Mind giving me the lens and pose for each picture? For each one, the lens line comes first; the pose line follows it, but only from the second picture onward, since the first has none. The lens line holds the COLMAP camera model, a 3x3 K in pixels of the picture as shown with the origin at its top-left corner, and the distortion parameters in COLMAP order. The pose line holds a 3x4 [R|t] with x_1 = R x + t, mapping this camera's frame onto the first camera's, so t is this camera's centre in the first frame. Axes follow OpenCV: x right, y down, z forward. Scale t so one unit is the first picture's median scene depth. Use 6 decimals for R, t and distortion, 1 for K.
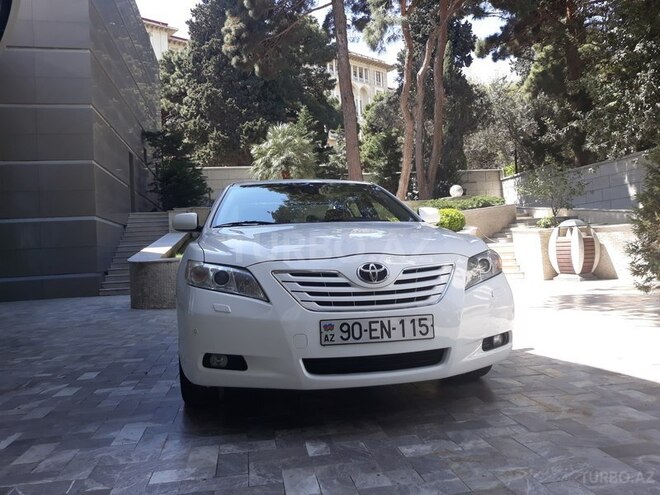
lens RADIAL K [[547.8, 0, 332.2], [0, 547.8, 234.4], [0, 0, 1]] dist [0.093441, -0.215619]
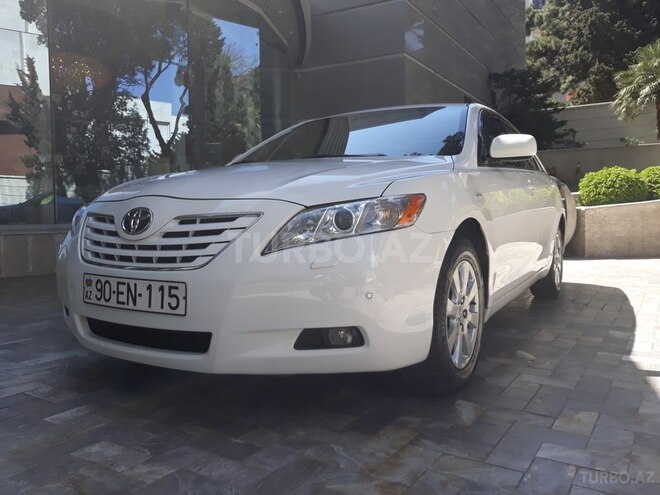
lens RADIAL K [[547.8, 0, 332.2], [0, 547.8, 234.4], [0, 0, 1]] dist [0.093441, -0.215619]
pose [[0.741030, 0.060554, -0.668735, 0.801526], [0.001521, 0.995771, 0.091853, 0.018007], [0.671470, -0.069083, 0.737805, 0.609351]]
